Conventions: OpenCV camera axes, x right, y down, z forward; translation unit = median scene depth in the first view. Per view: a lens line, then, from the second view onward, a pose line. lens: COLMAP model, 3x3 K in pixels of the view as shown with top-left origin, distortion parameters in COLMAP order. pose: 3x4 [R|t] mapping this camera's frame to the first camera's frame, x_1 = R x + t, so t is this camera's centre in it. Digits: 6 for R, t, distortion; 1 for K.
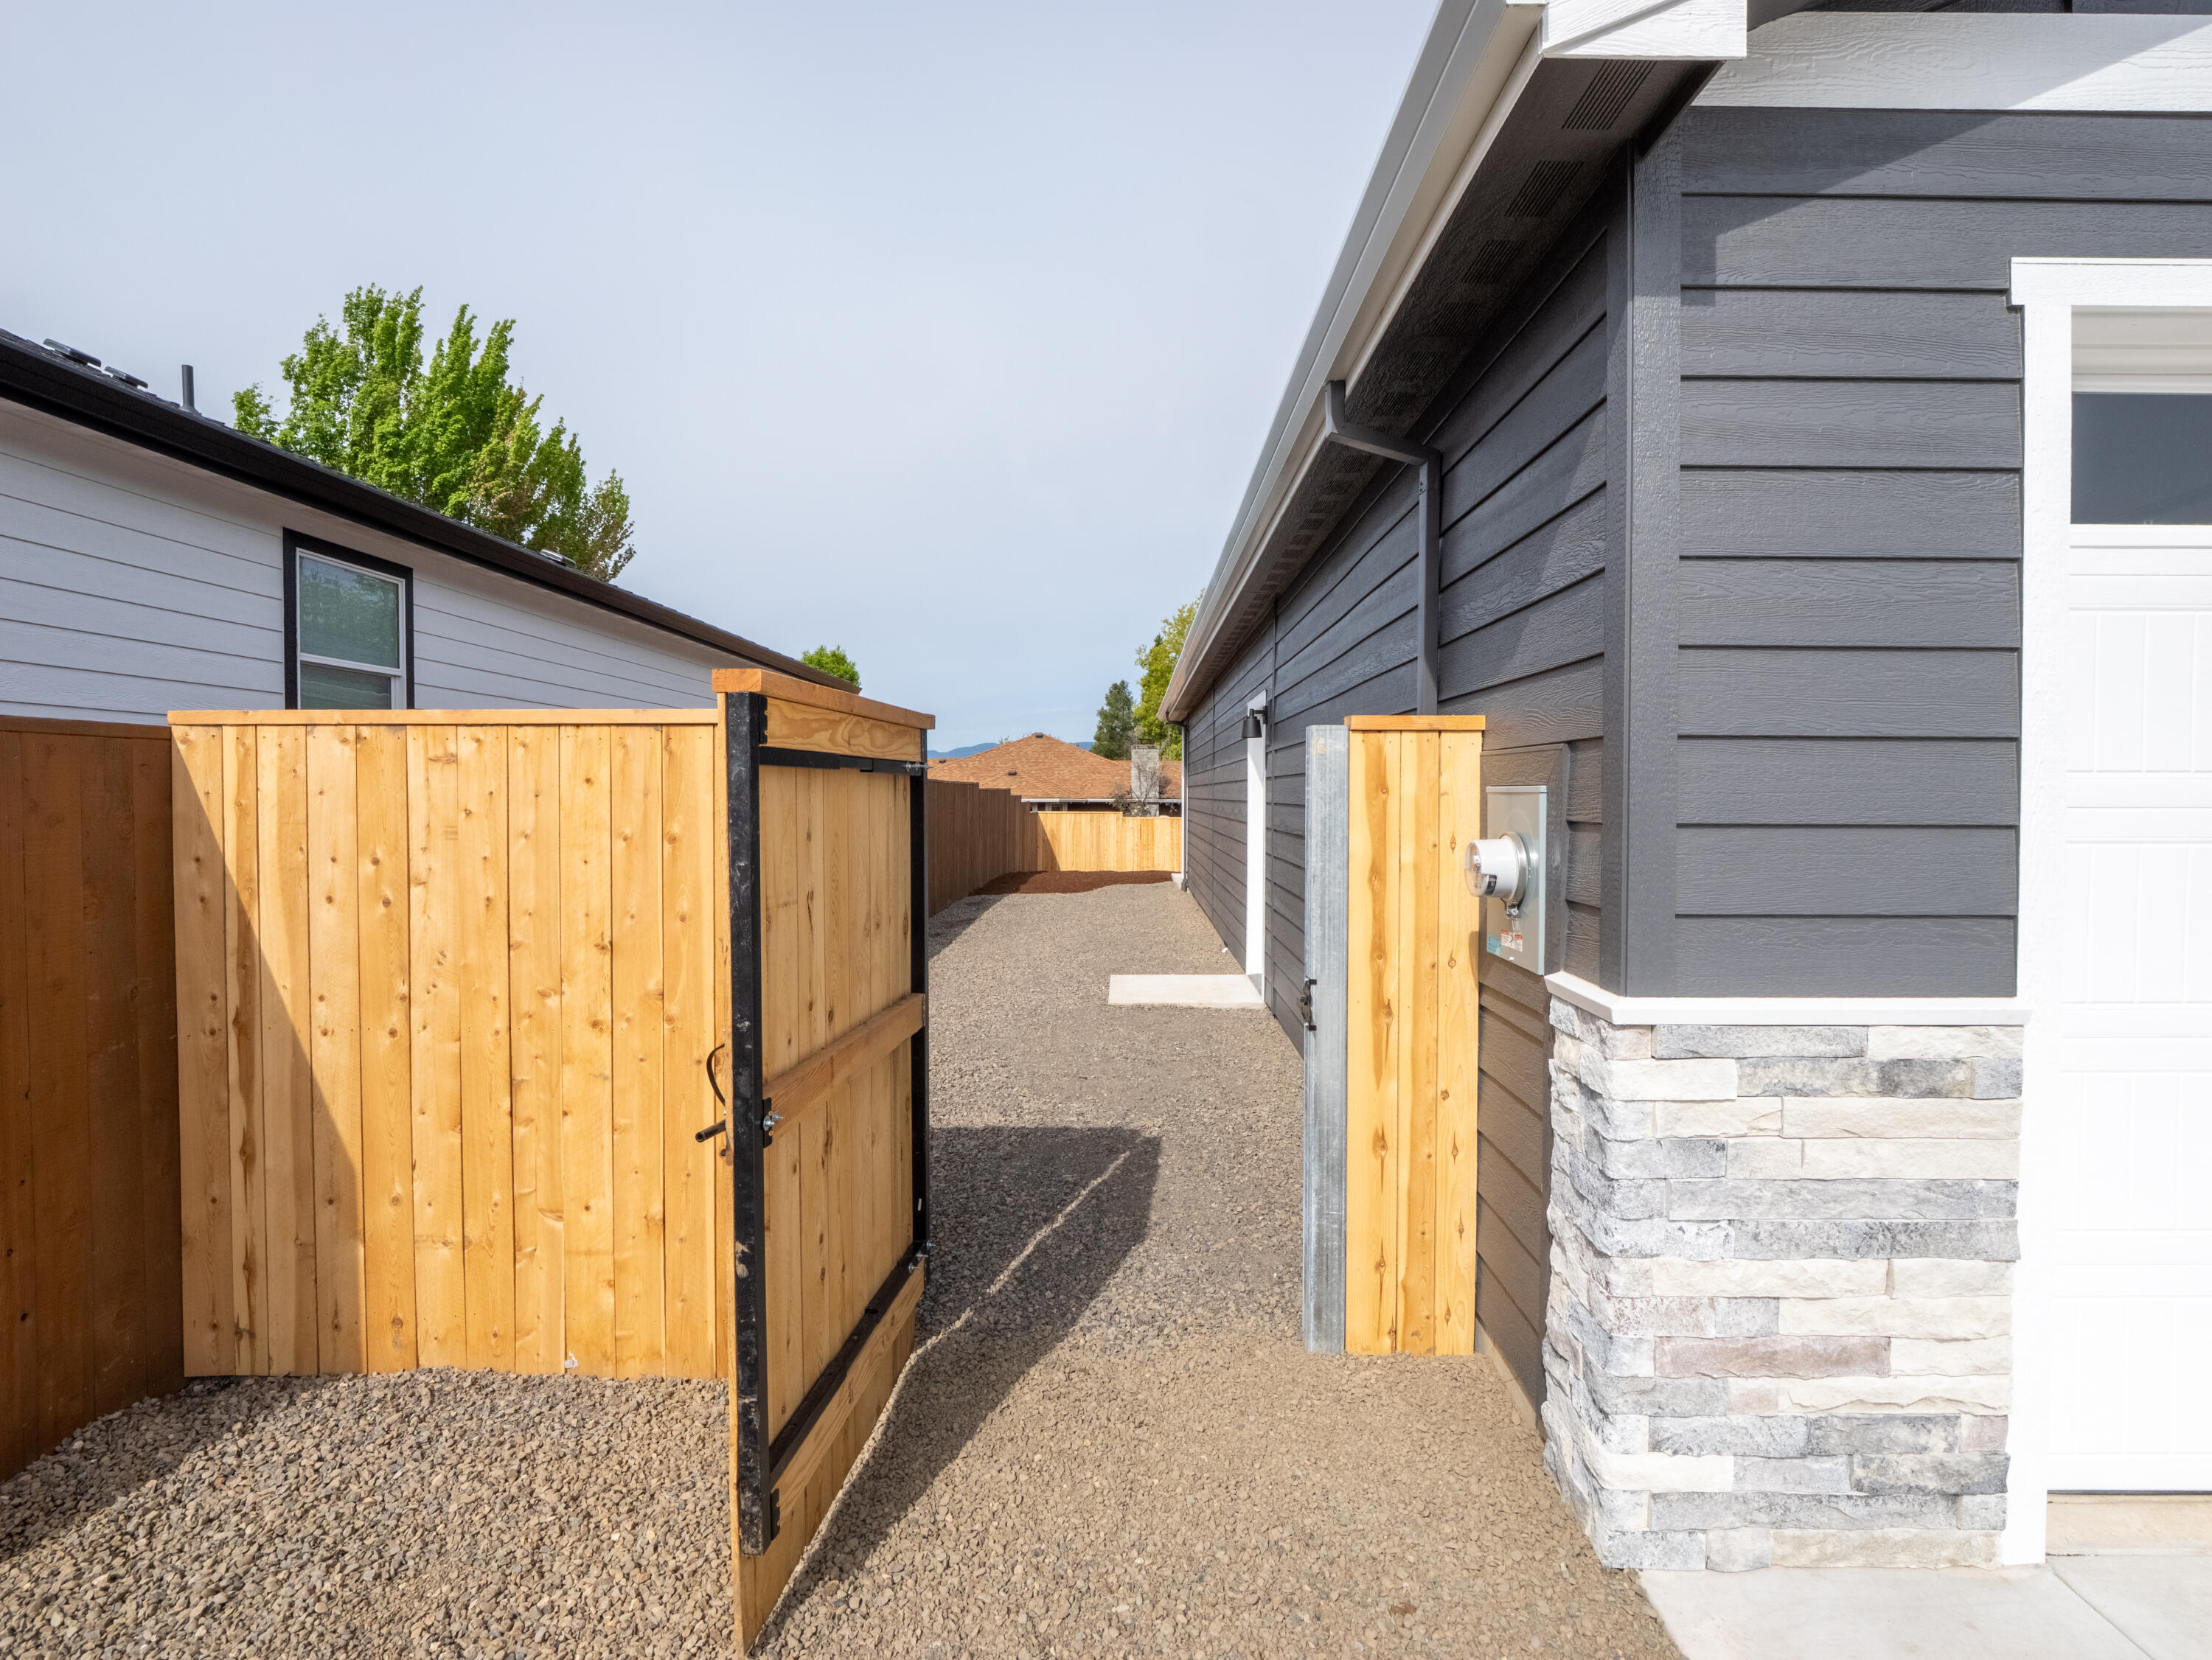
lens RADIAL K [[1069.0, 0, 1102.5], [0, 1069.0, 822.8], [0, 0, 1]] dist [-0.012788, -0.001361]
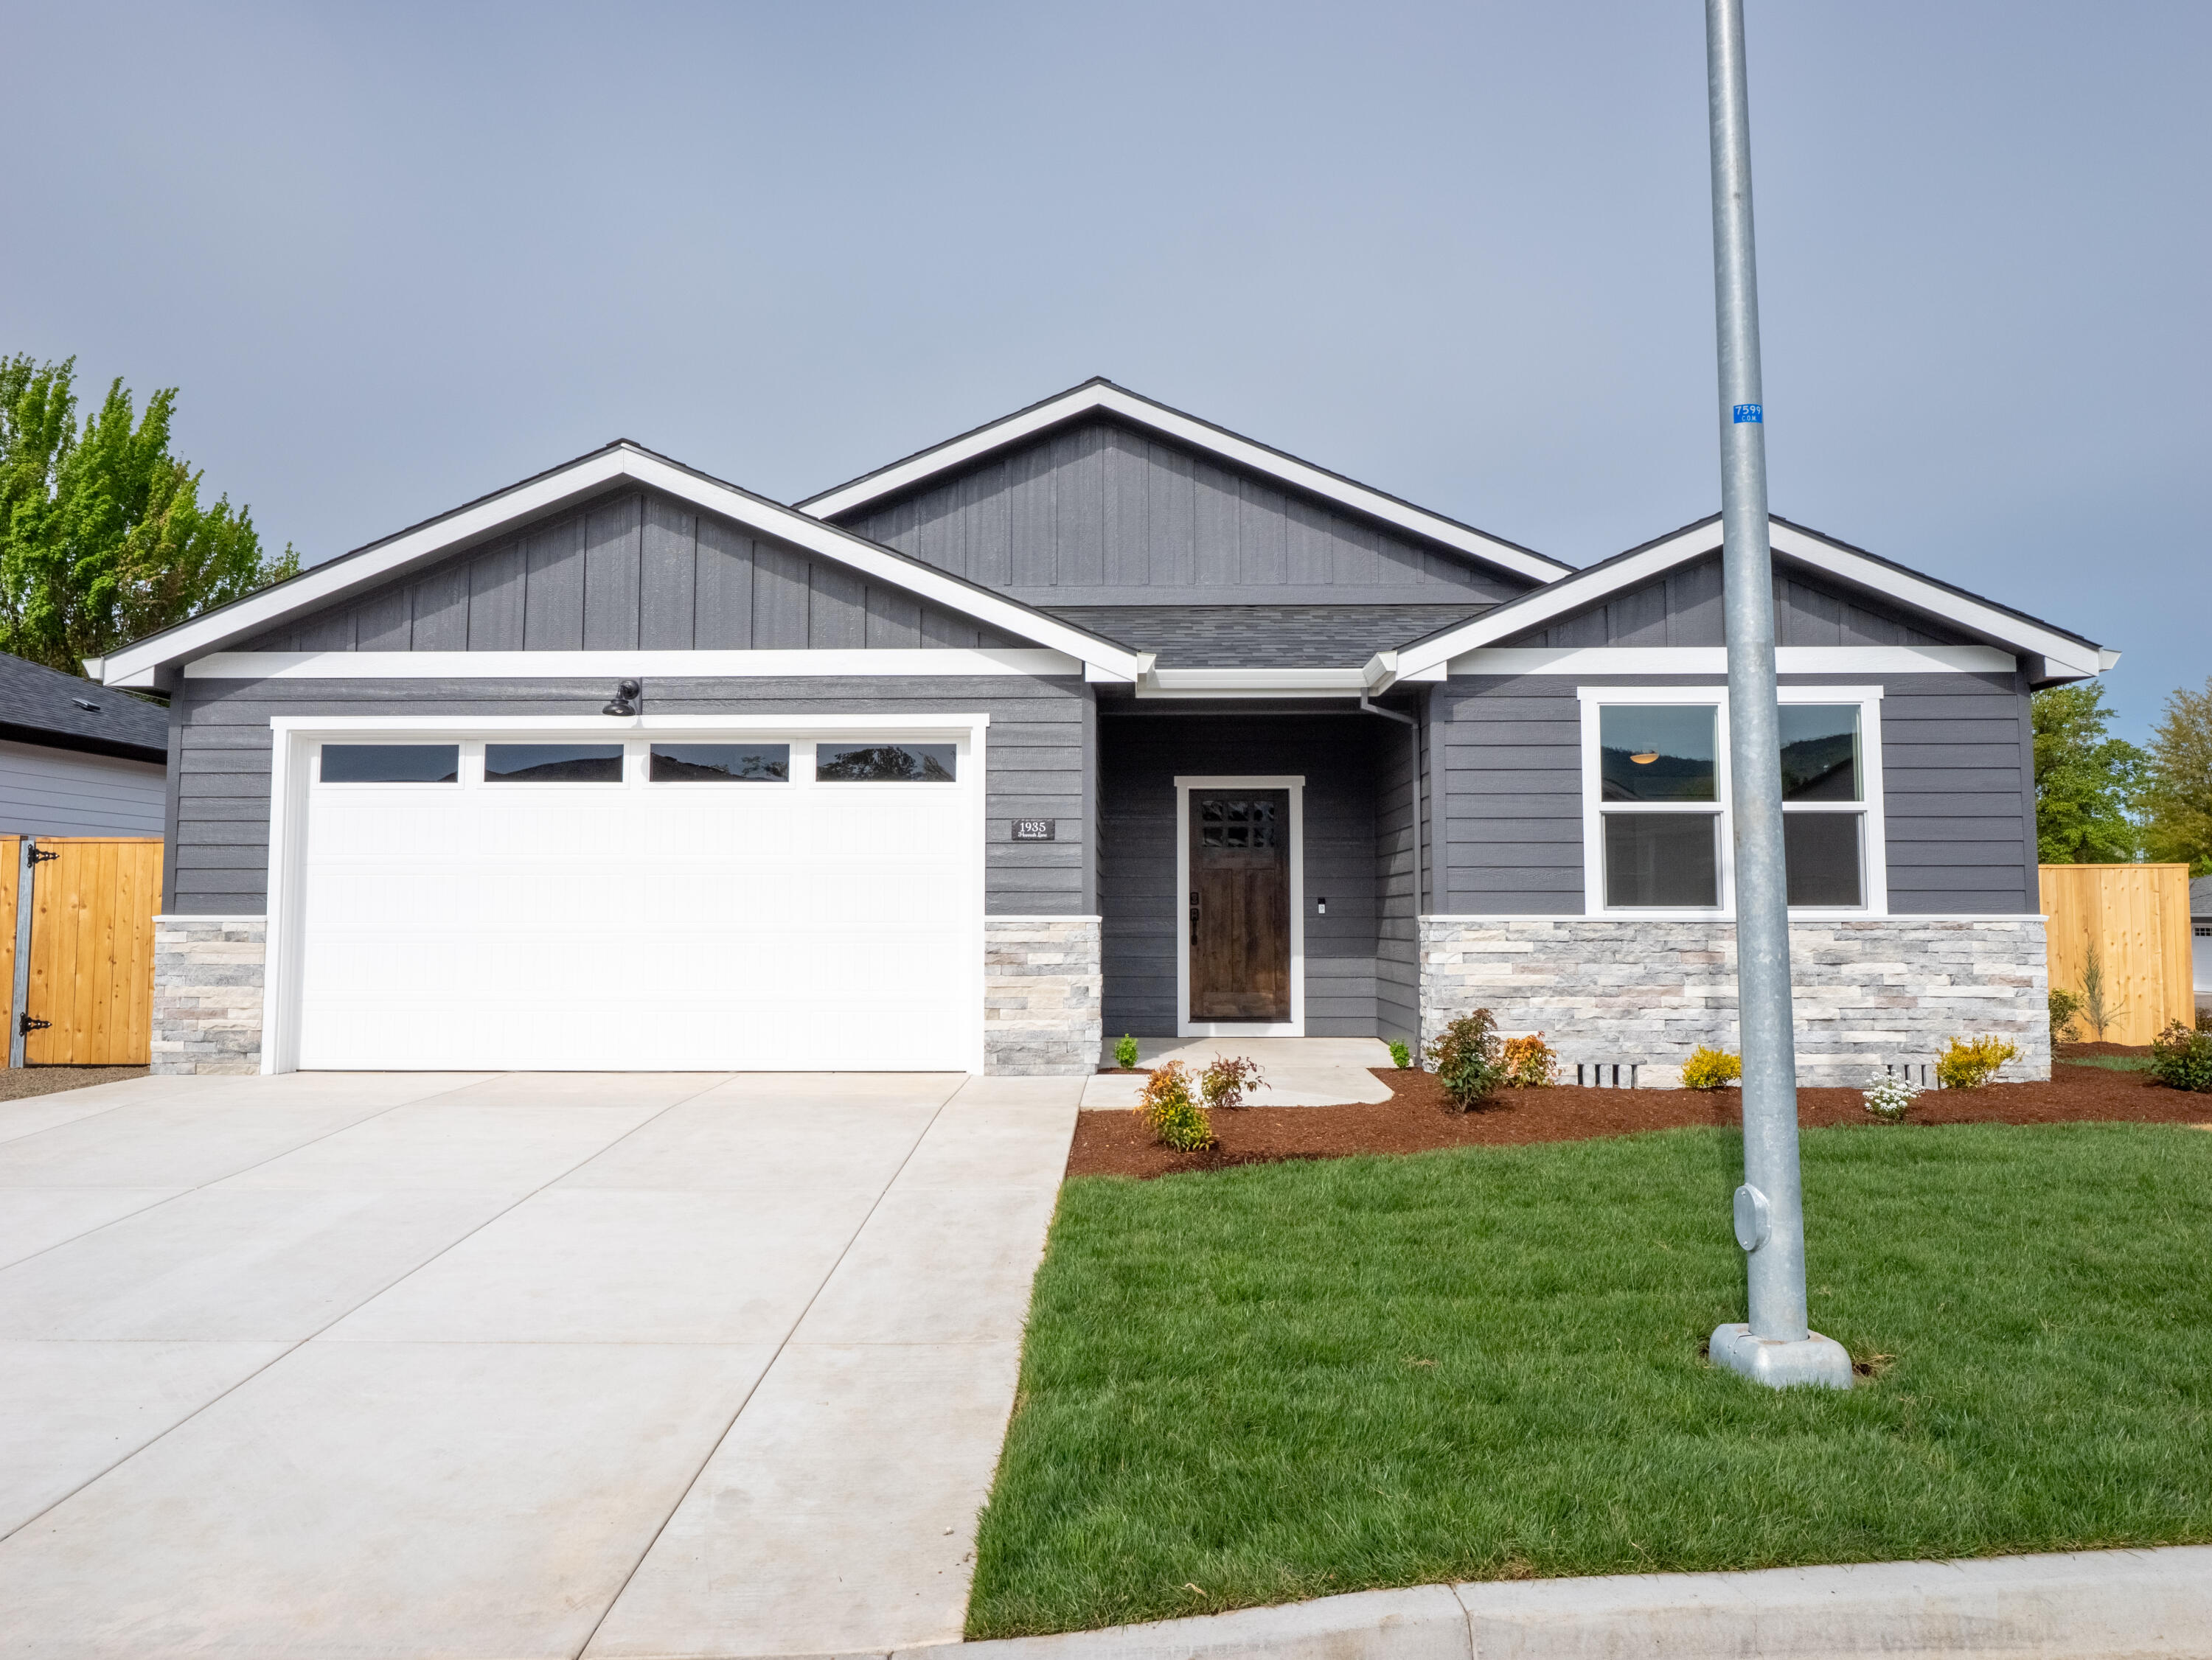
lens RADIAL K [[1544.5, 0, 1106.0], [0, 1544.5, 830.0], [0, 0, 1]] dist [0.005457, 0.008559]
pose [[0.999933, -0.003195, -0.011086, 0.285973], [0.002262, 0.996531, -0.083188, 0.024154], [0.011314, 0.083157, 0.996472, -0.323980]]
